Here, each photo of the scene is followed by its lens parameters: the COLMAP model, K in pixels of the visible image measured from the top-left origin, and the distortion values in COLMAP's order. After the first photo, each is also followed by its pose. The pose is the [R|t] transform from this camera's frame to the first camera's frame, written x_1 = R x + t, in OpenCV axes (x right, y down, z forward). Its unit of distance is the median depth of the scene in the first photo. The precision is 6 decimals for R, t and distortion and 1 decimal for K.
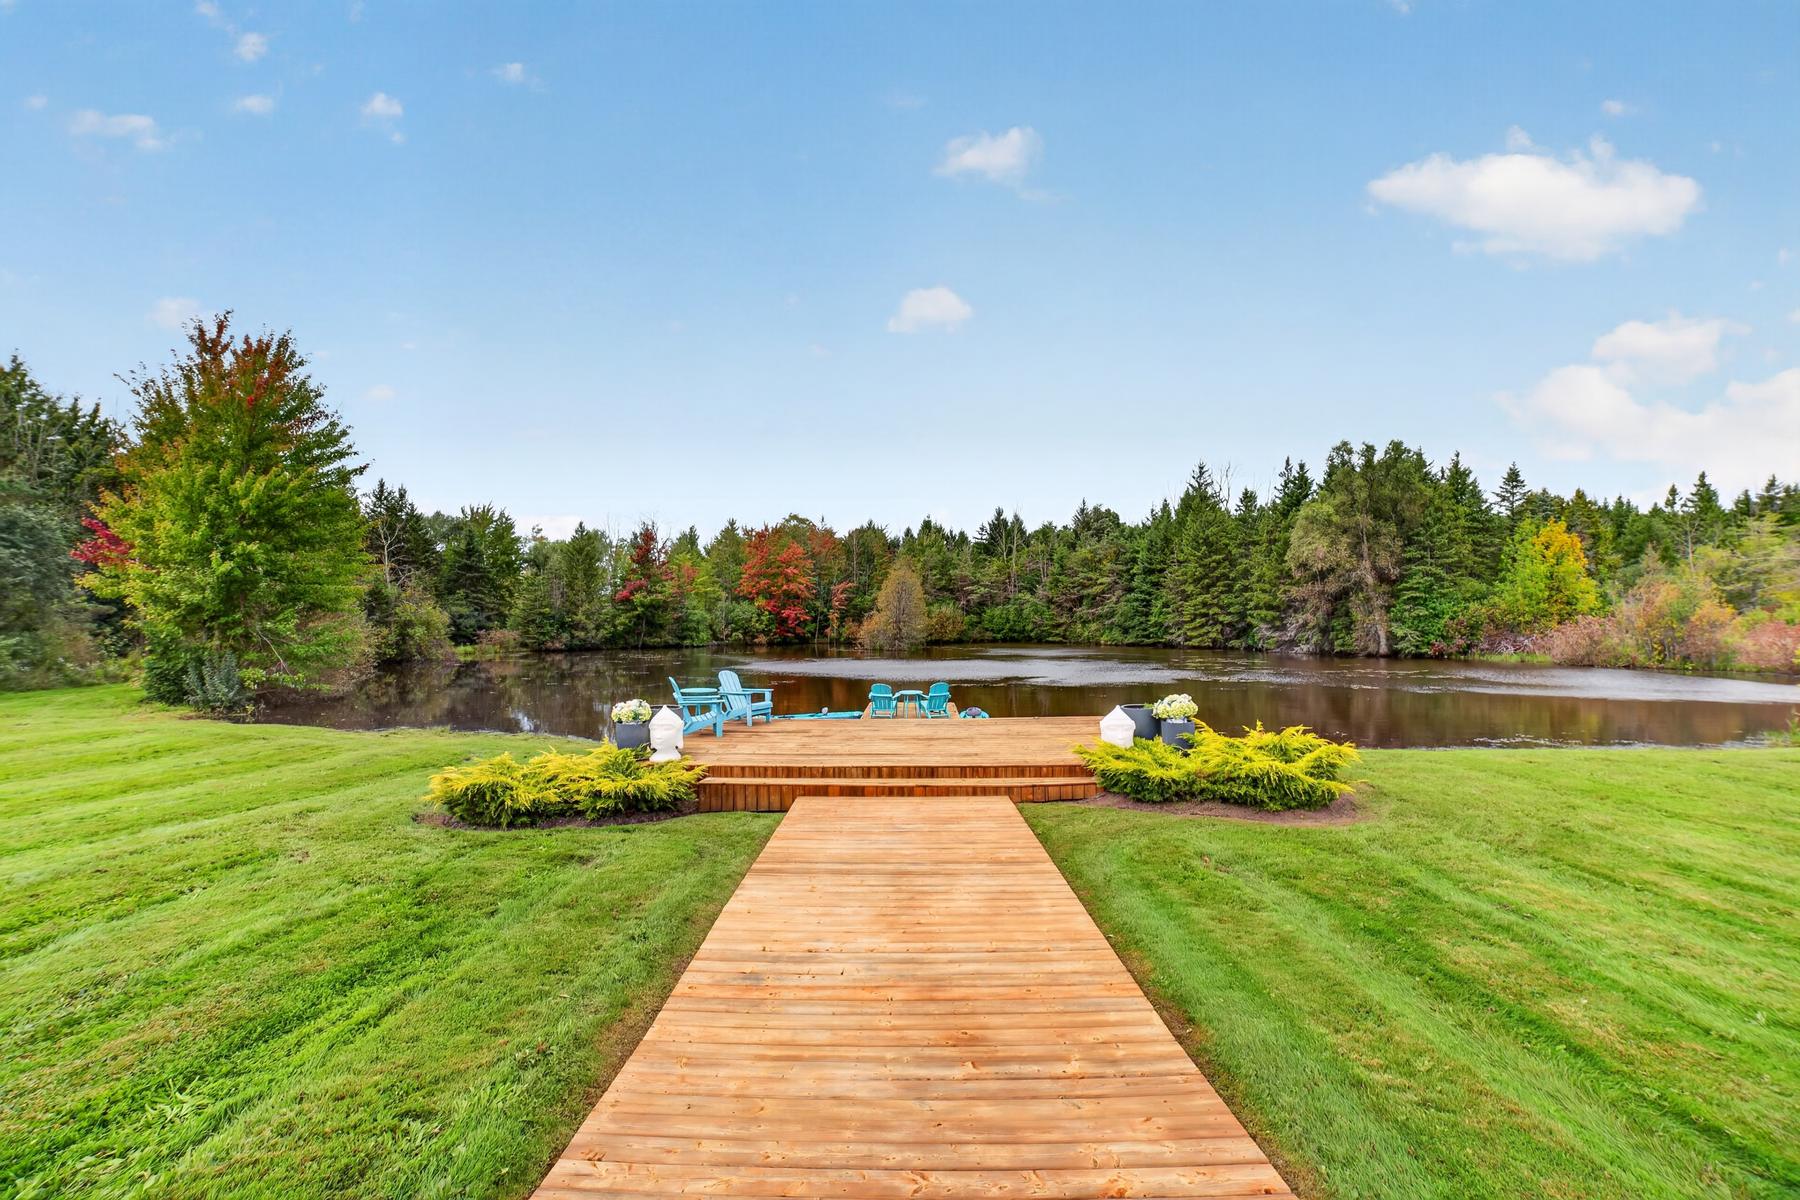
lens RADIAL K [[731.8, 0, 900.9], [0, 731.8, 621.1], [0, 0, 1]] dist [-0.102726, 0.032345]
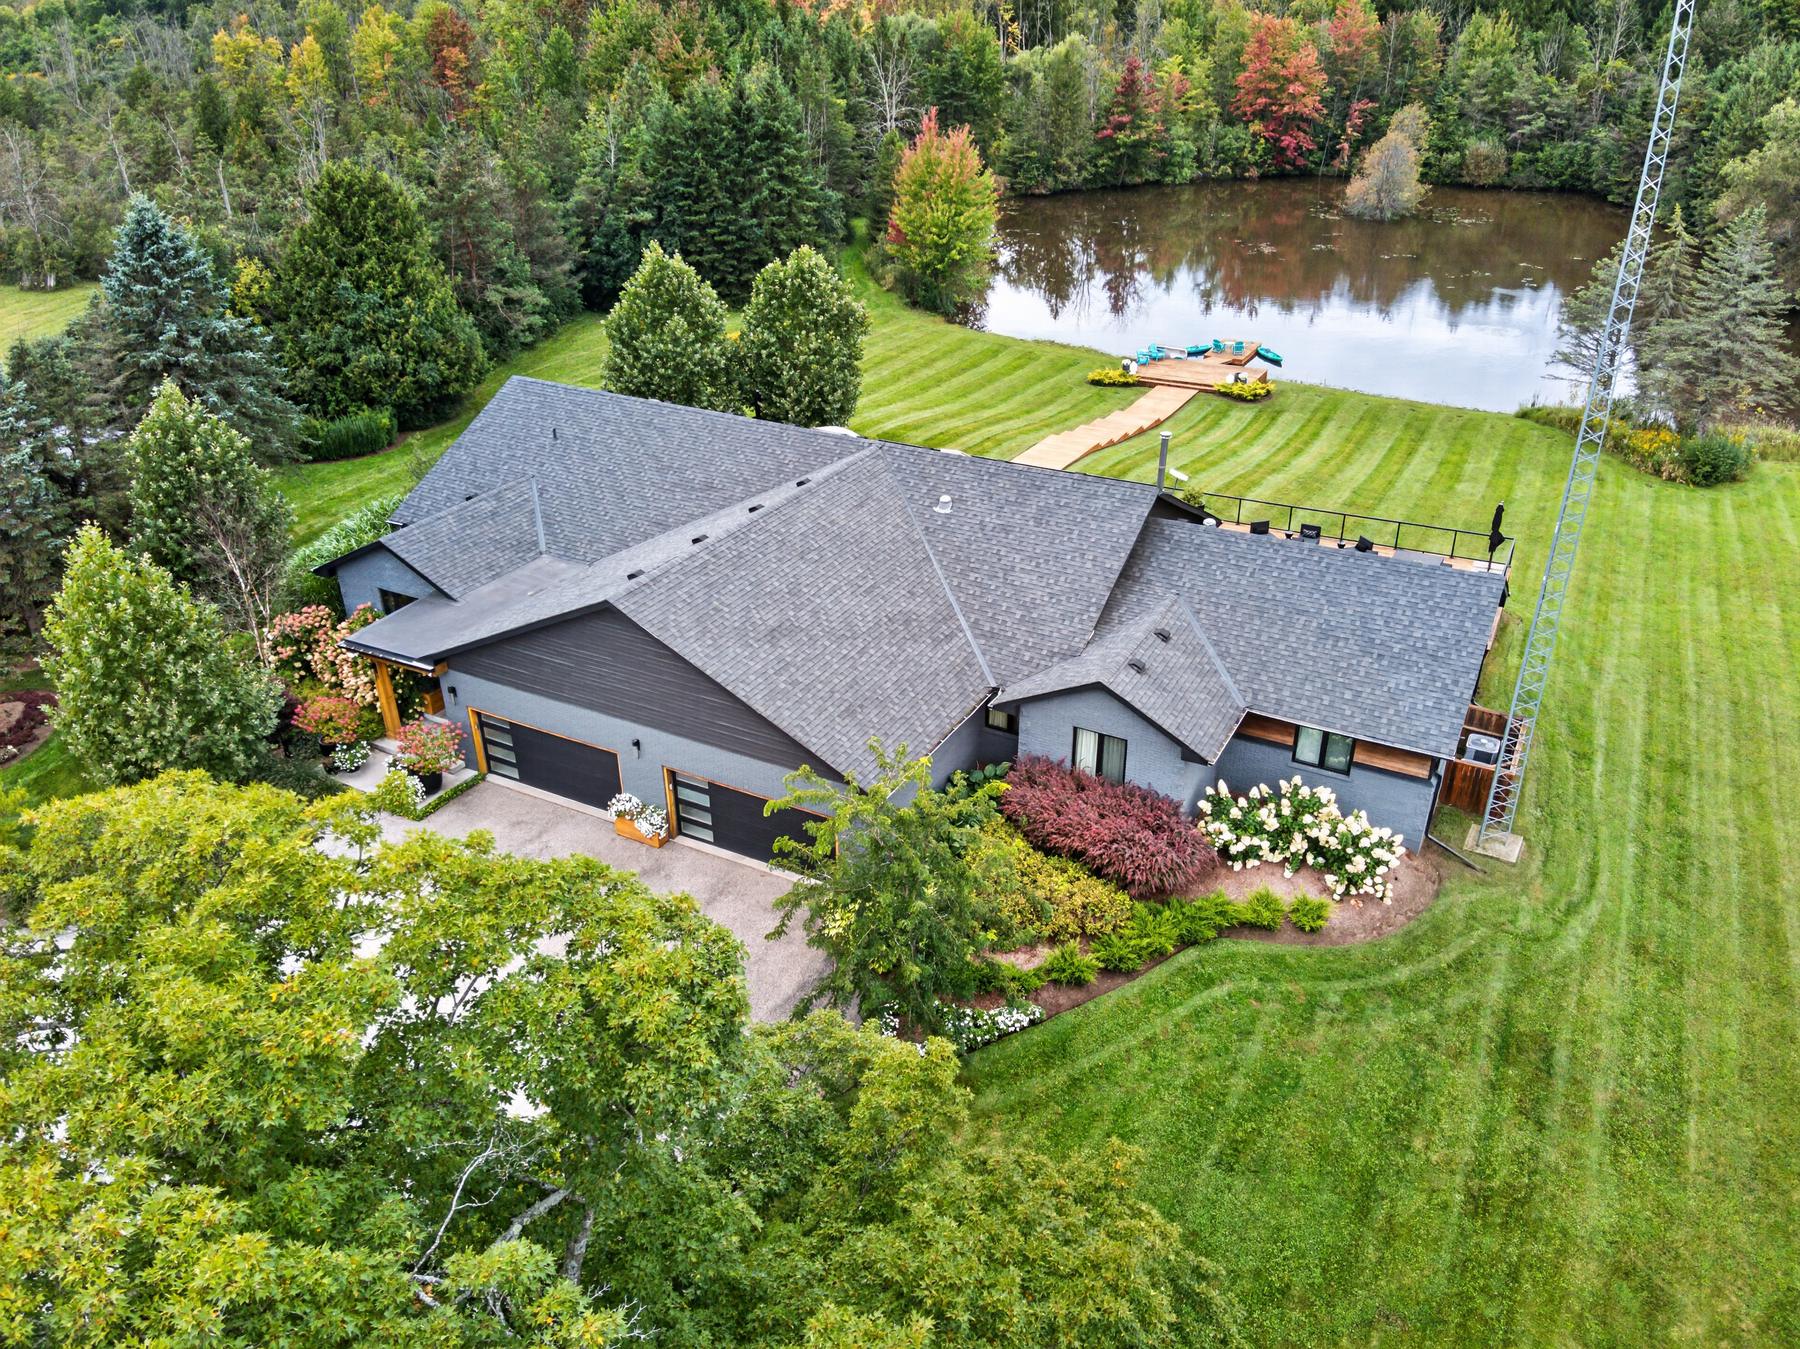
lens RADIAL K [[1292.9, 0, 912.8], [0, 1292.9, 635.4], [0, 0, 1]] dist [0.107063, -0.217909]
pose [[0.886648, 0.210476, -0.411770, 0.218197], [0.003549, 0.887297, 0.461185, -0.214199], [0.462431, -0.410370, 0.785973, -0.680001]]
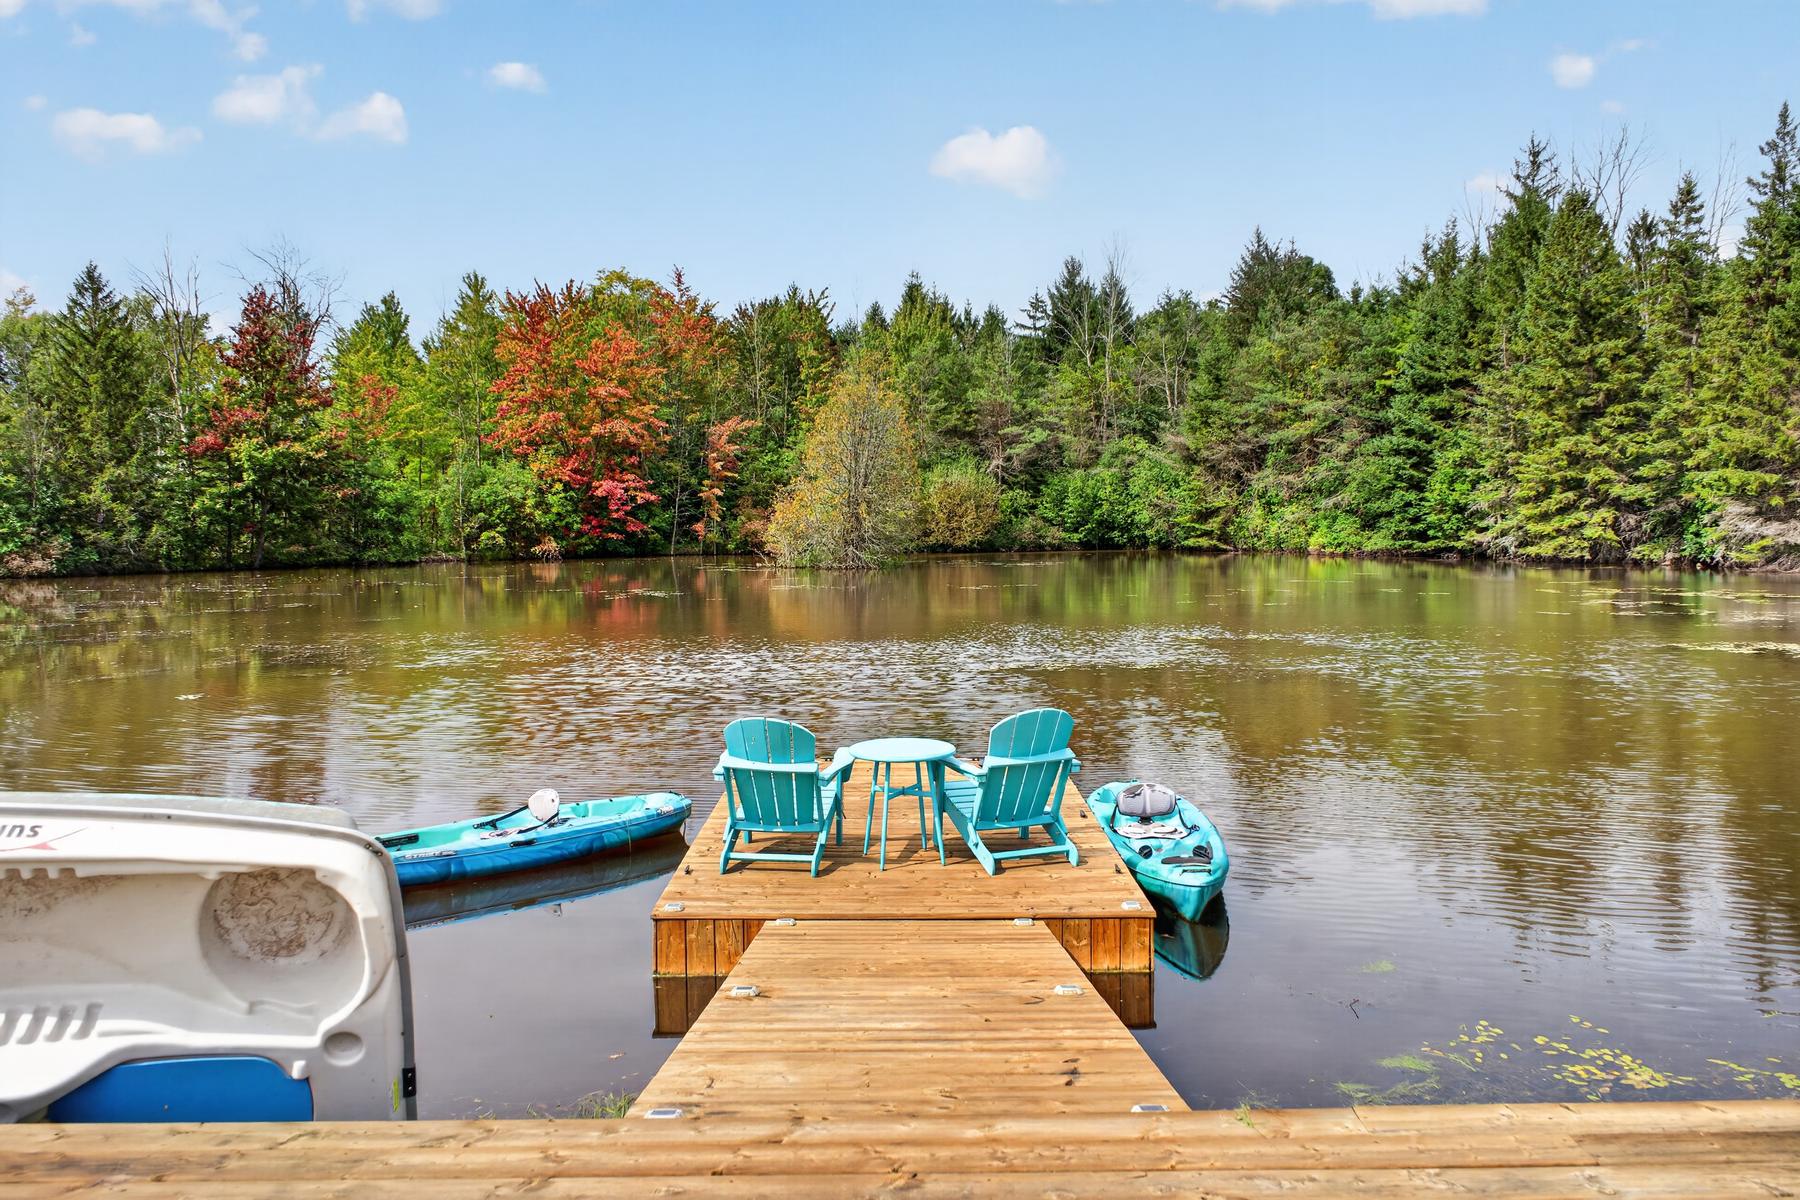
lens RADIAL K [[1443.6, 0, 900.0], [0, 1443.6, 600.0], [0, 0, 1]] dist [0.005675, 0.002295]
pose [[0.999650, -0.006663, 0.025614, 0.001294], [0.005028, 0.997977, 0.063379, 0.002912], [-0.025985, -0.063228, 0.997661, 0.110987]]
